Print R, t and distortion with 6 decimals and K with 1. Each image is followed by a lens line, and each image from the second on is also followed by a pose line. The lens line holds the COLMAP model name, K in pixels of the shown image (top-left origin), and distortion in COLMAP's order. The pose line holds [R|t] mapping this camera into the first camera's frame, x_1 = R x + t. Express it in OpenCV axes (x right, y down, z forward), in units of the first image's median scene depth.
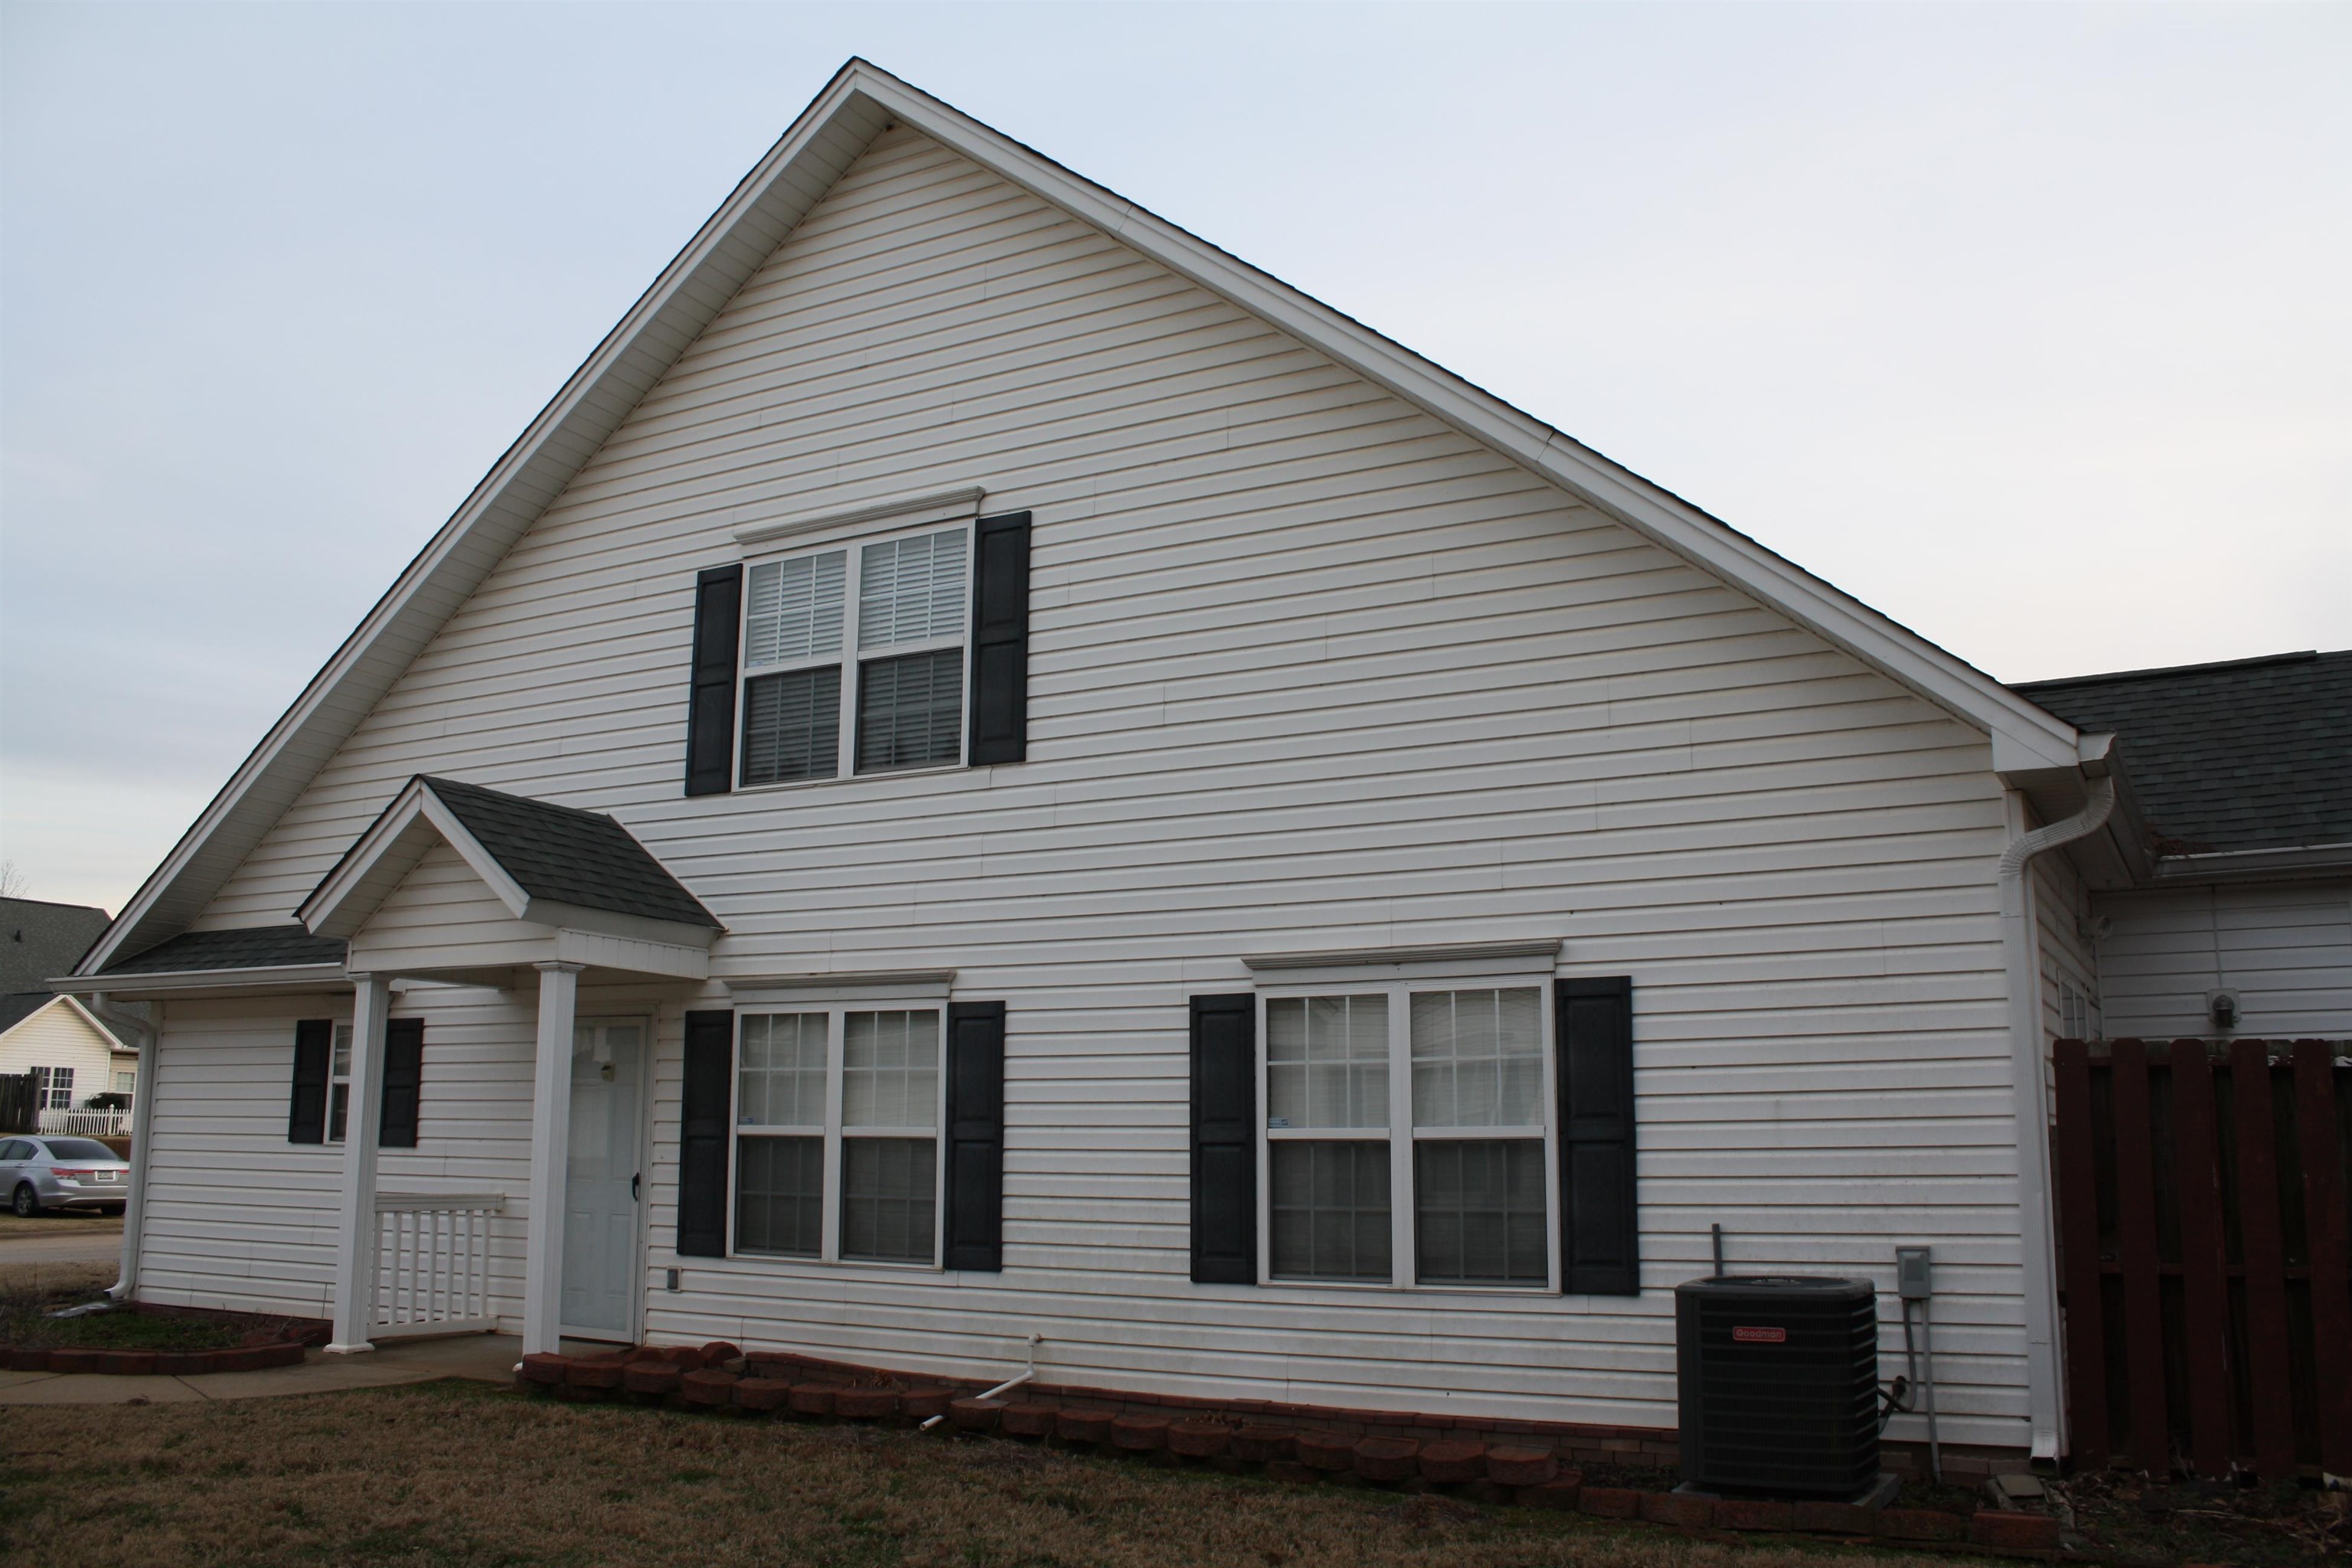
lens RADIAL K [[1977.1, 0, 1171.8], [0, 1977.1, 748.2], [0, 0, 1]] dist [-0.169104, 0.159058]
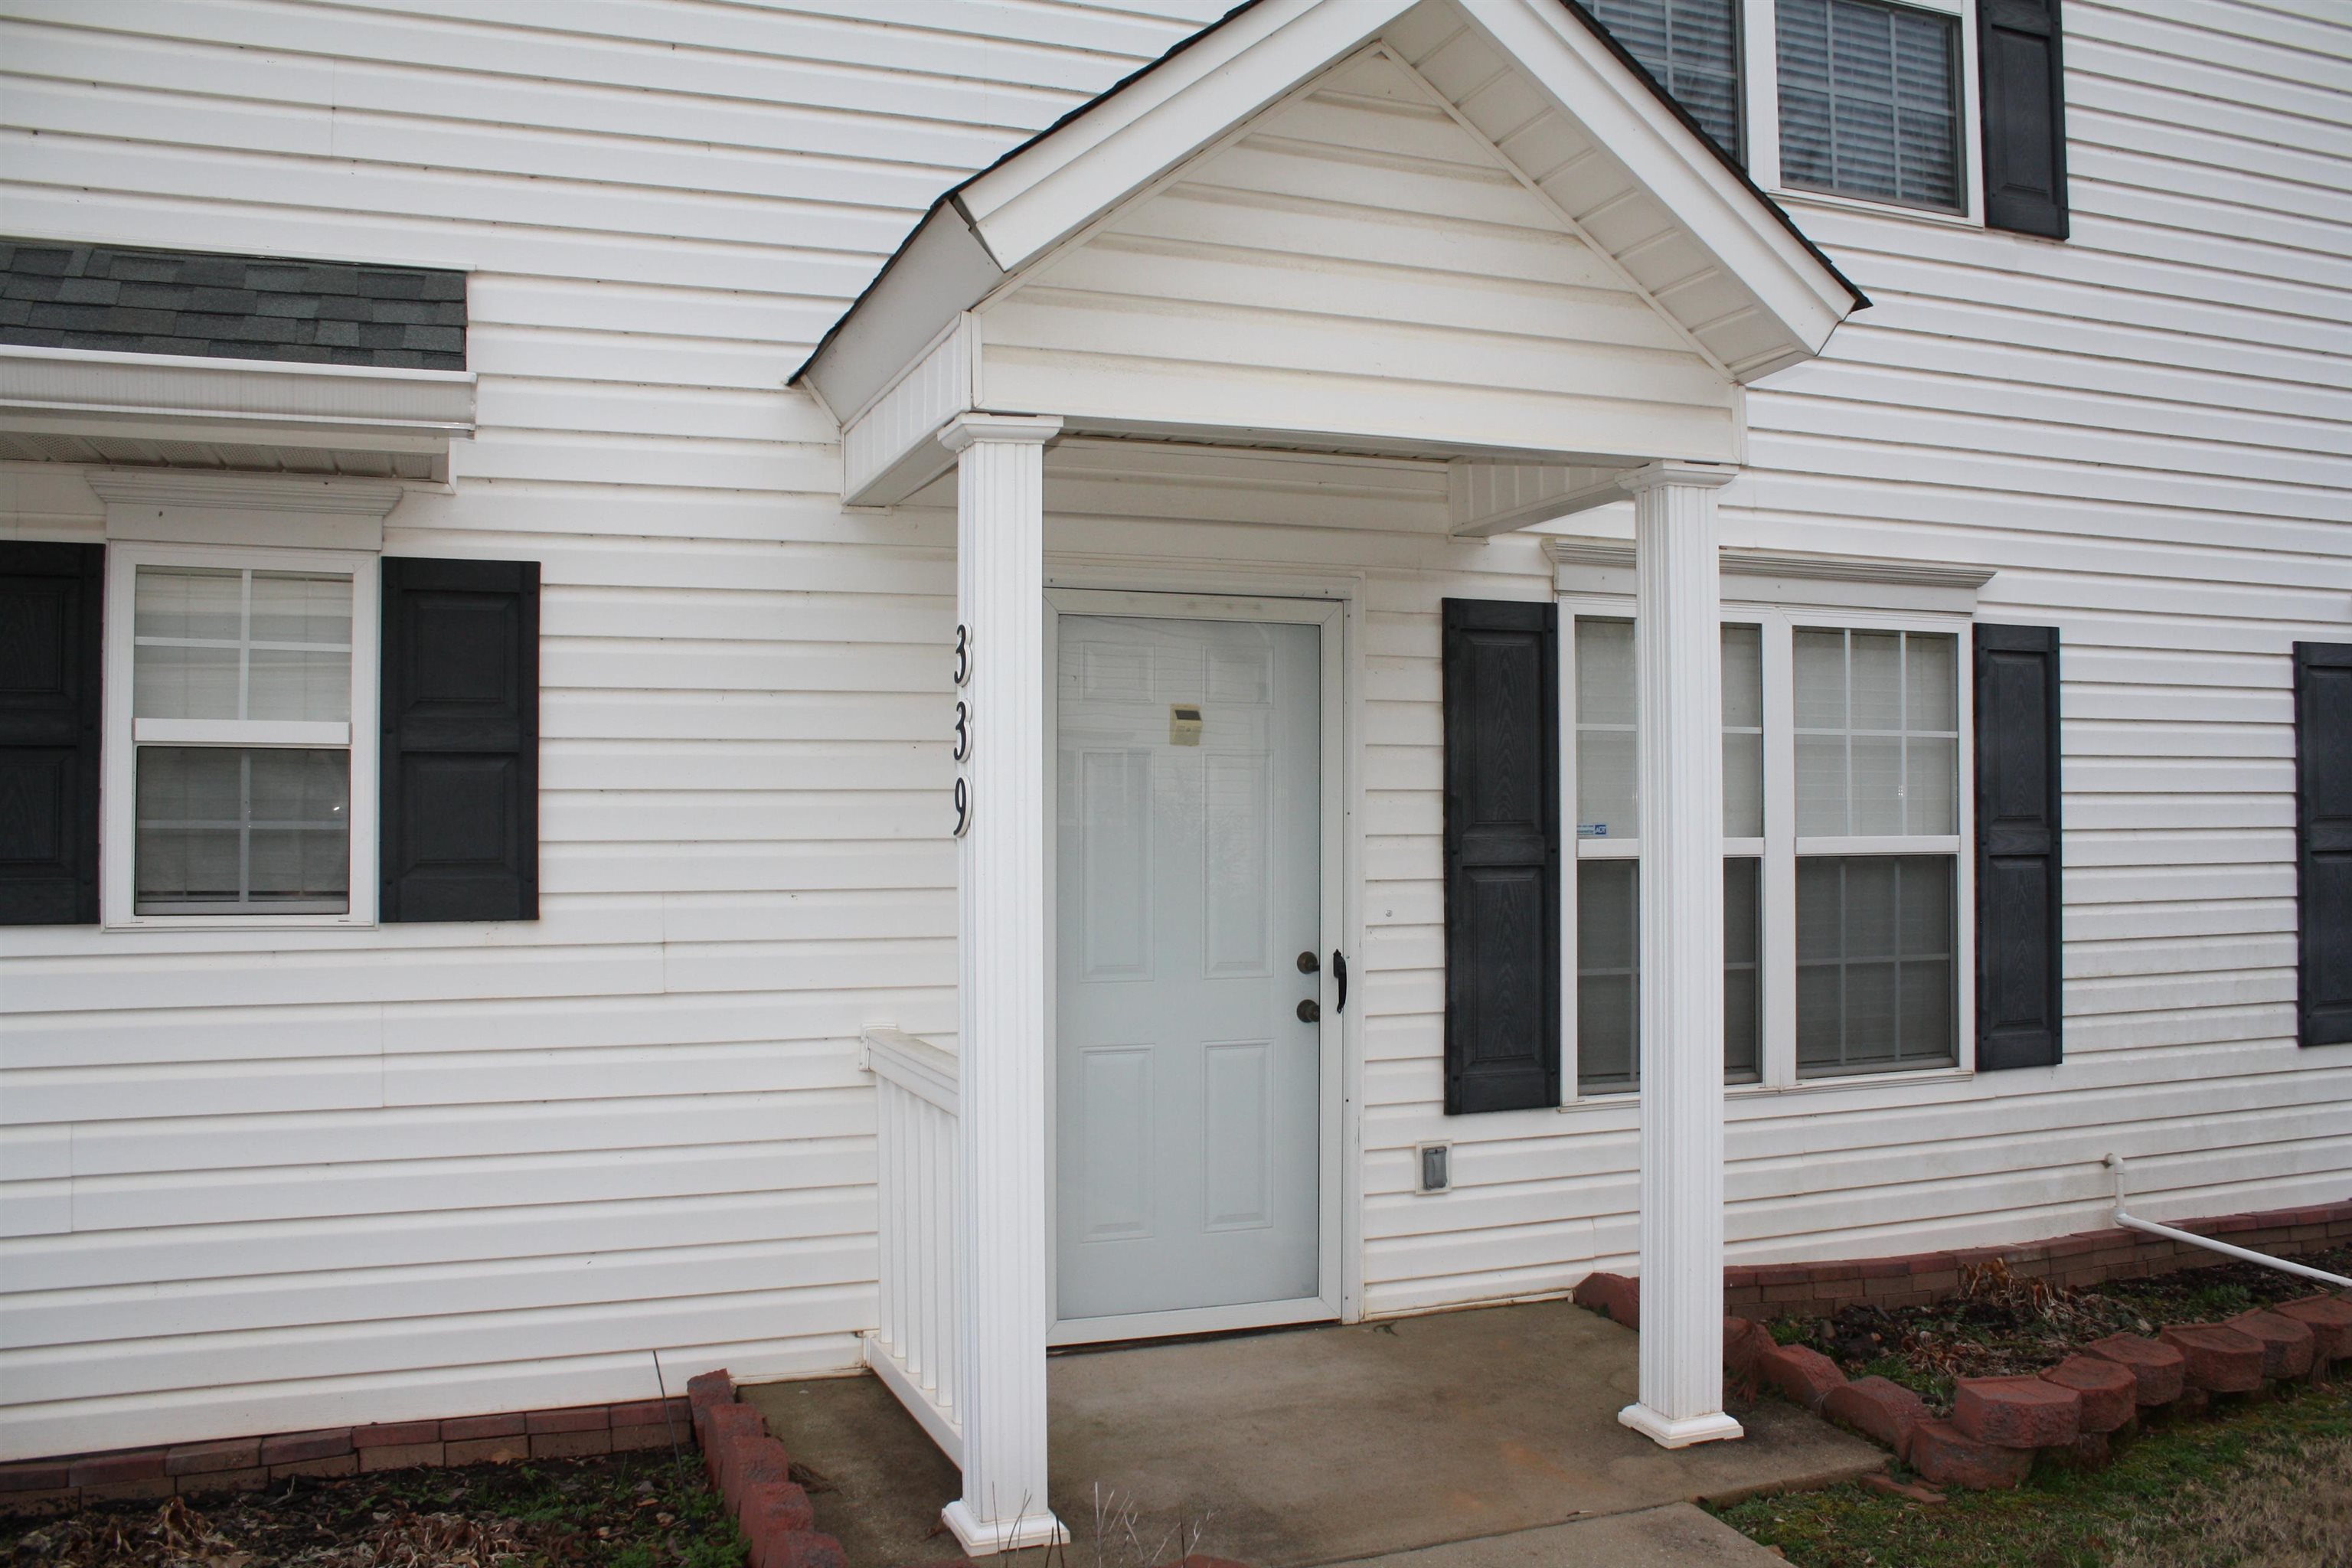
lens RADIAL K [[1978.0, 0, 1173.7], [0, 1978.0, 767.9], [0, 0, 1]] dist [-0.167222, 0.146366]
pose [[0.634843, 0.012926, 0.772533, -0.698308], [-0.146077, 0.983836, 0.103580, 0.145187], [-0.758707, -0.178606, 0.626470, 0.803545]]
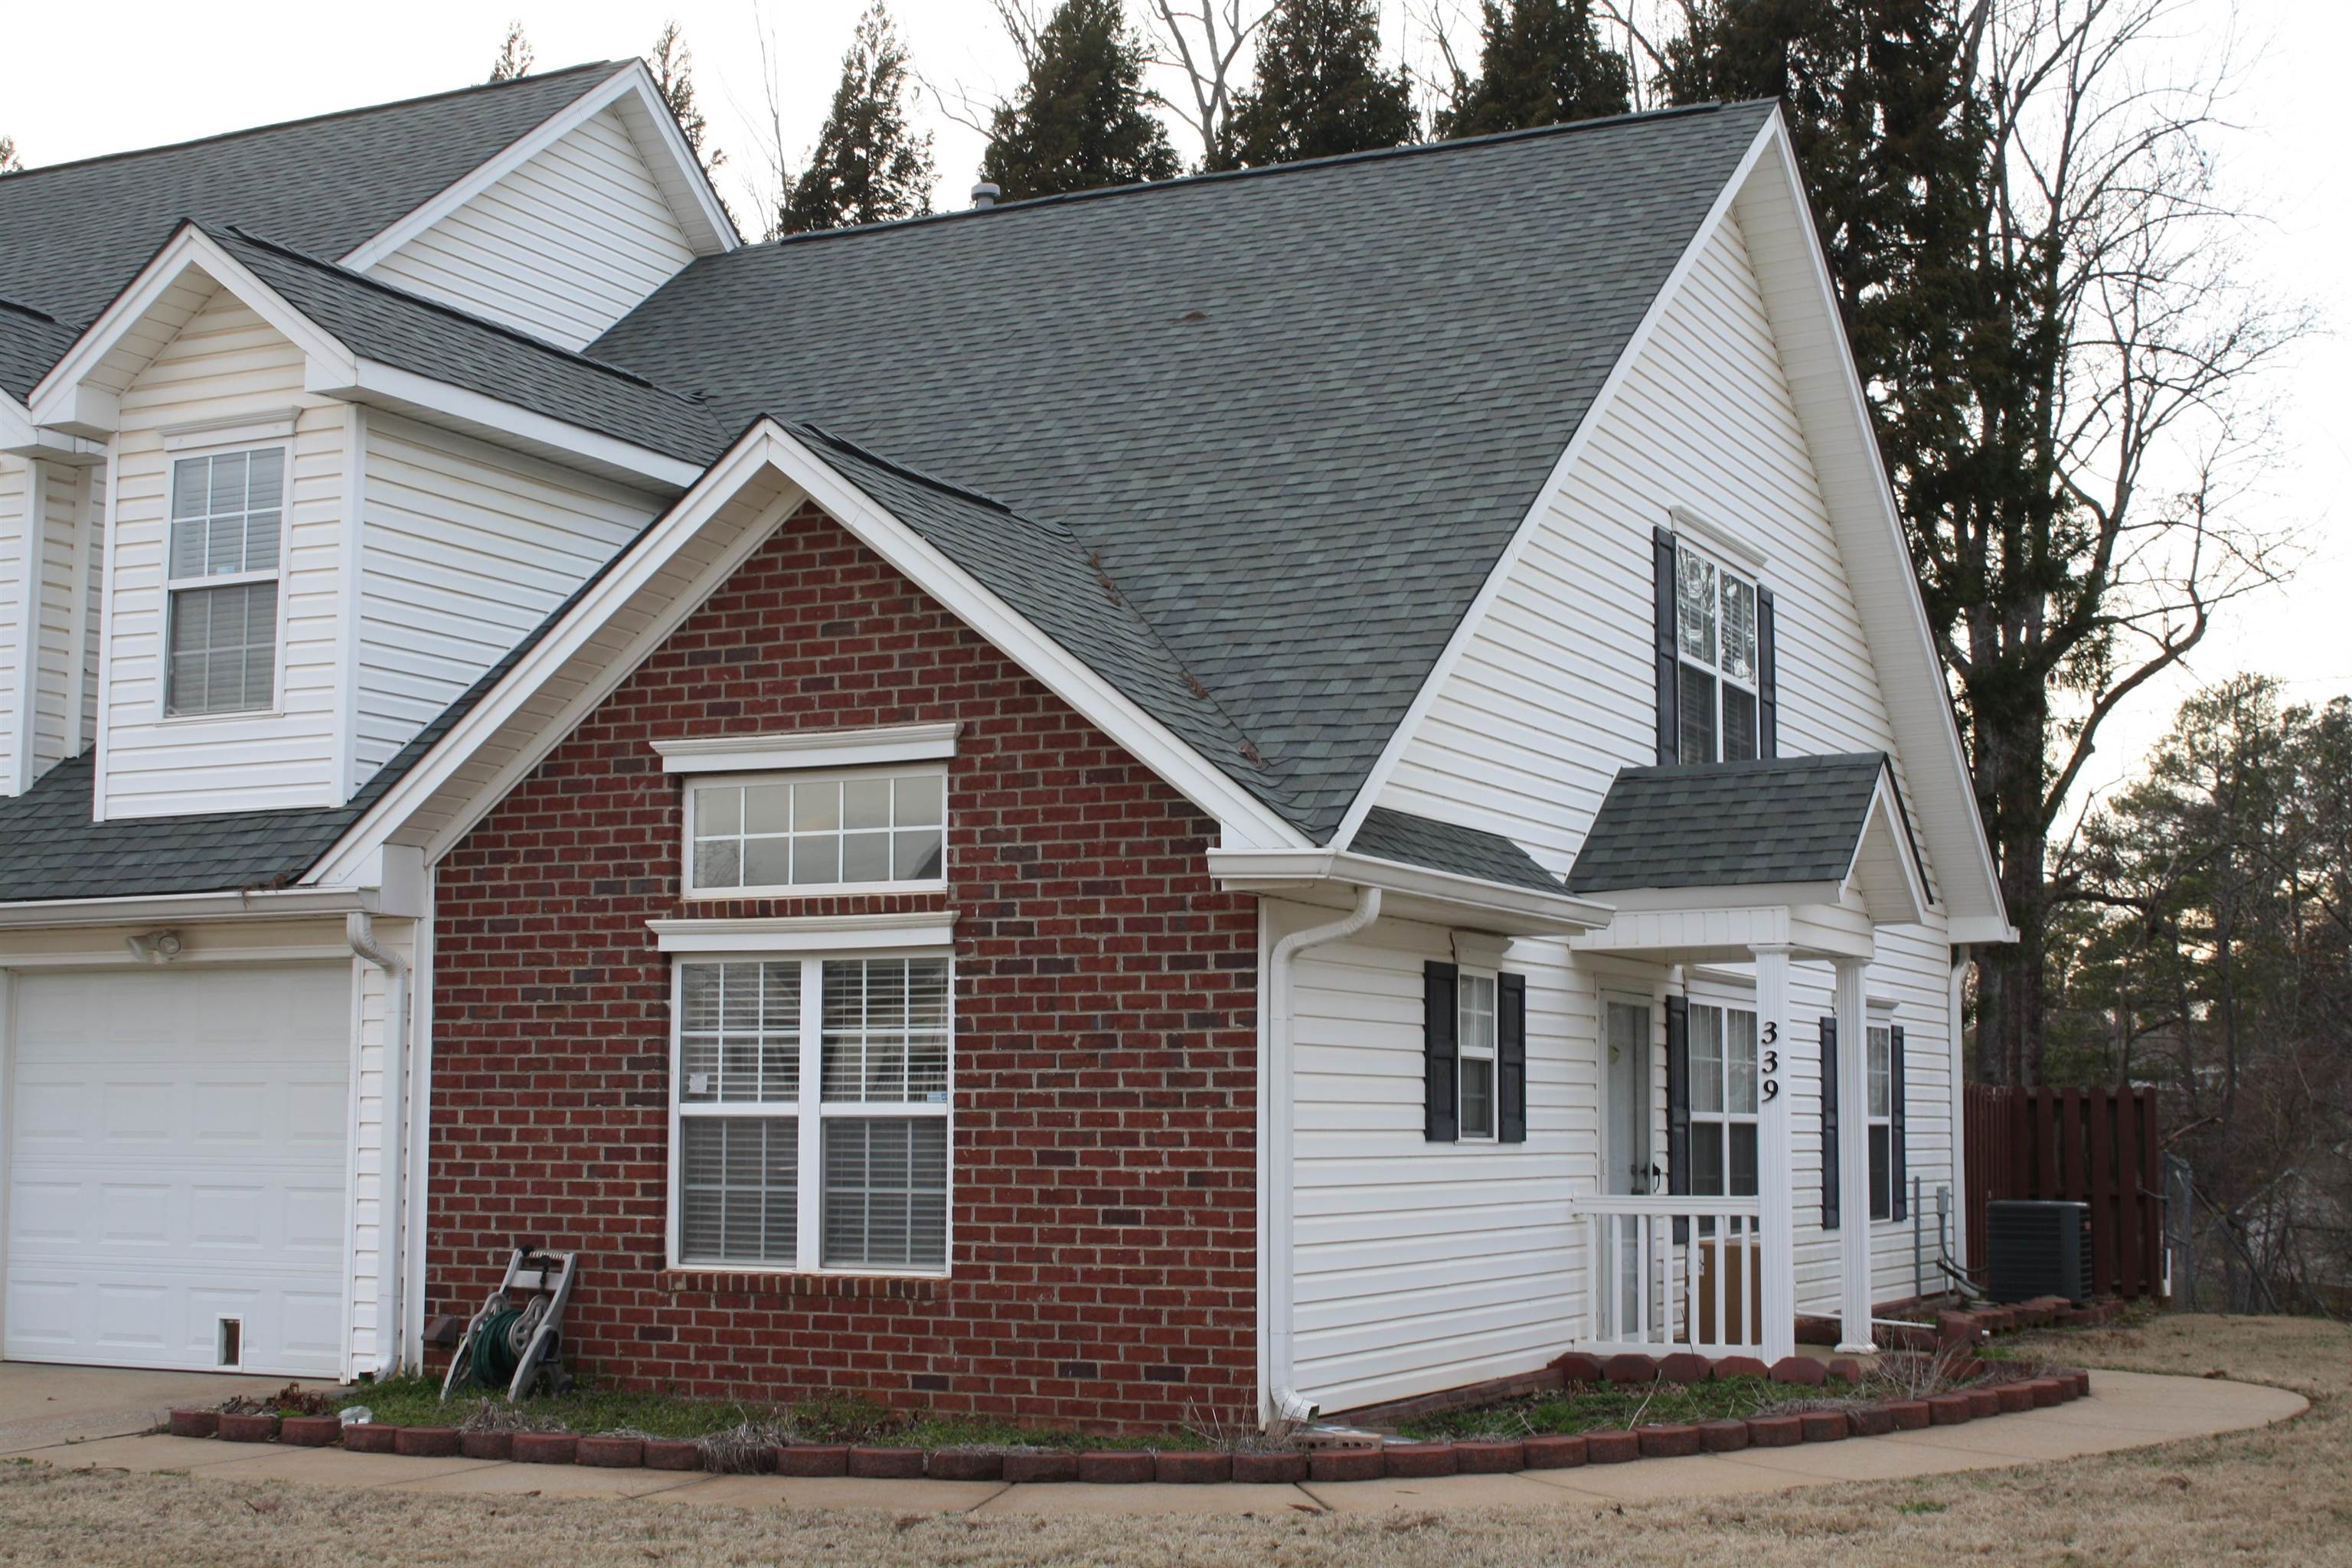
lens RADIAL K [[3157.6, 0, 1176.0], [0, 3157.6, 784.0], [0, 0, 1]] dist [-0.084676, 0.025313]
pose [[-0.055529, 0.107492, 0.992654, -1.931020], [-0.200262, 0.972786, -0.116543, 0.283247], [-0.978168, -0.205262, -0.032491, 1.408282]]
